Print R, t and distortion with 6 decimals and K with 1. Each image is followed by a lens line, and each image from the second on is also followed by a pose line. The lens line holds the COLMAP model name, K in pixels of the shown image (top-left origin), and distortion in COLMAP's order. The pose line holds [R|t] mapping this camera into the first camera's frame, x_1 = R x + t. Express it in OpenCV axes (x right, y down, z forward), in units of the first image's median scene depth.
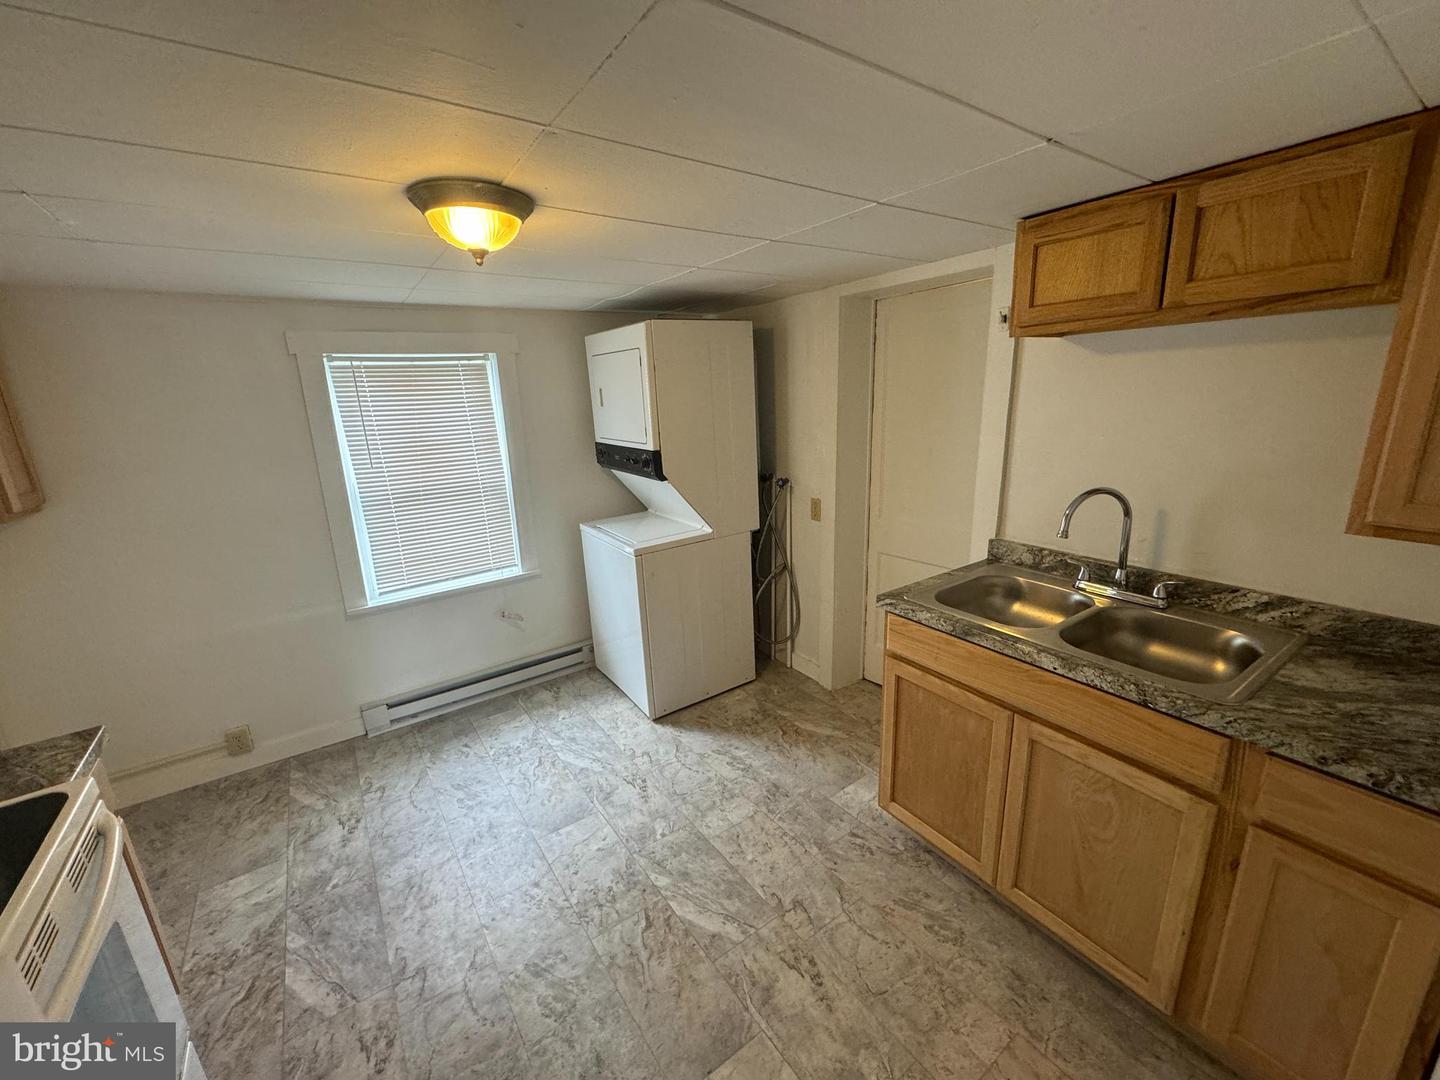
lens RADIAL K [[574.5, 0, 721.4], [0, 574.5, 537.4], [0, 0, 1]] dist [-0.001970, 0.000223]
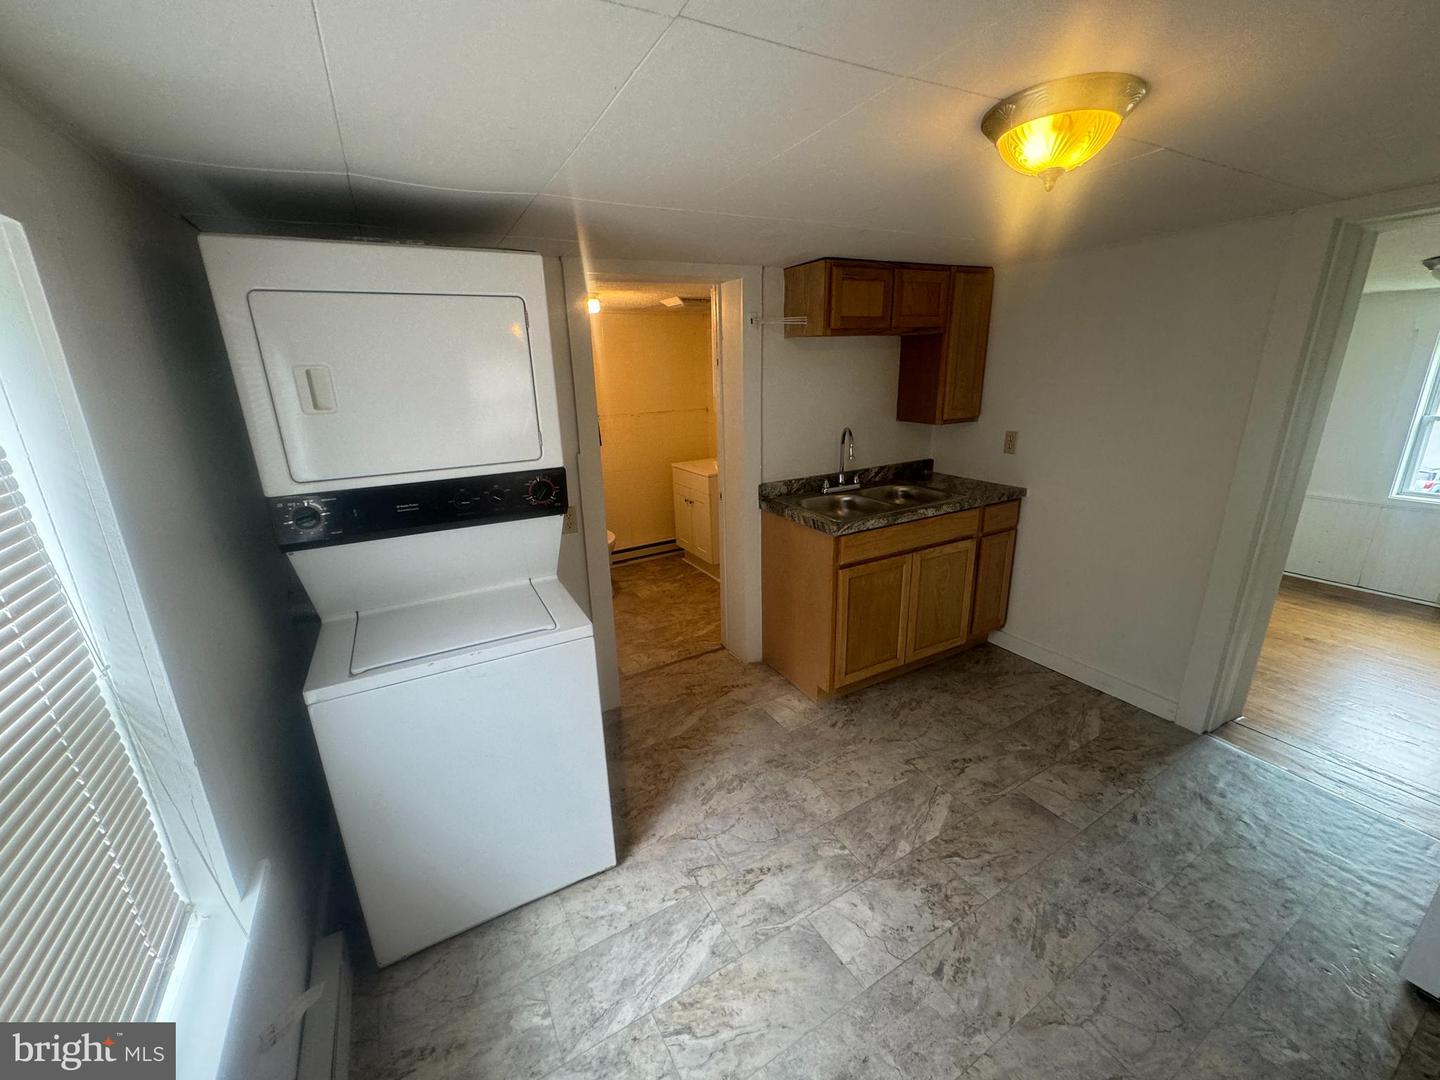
lens RADIAL K [[575.5, 0, 719.9], [0, 575.5, 537.3], [0, 0, 1]] dist [-0.002091, 0.000690]
pose [[0.096639, -0.248435, 0.963816, -0.847683], [0.279145, 0.936250, 0.213340, -0.191003], [-0.955374, 0.248427, 0.159827, 0.878640]]
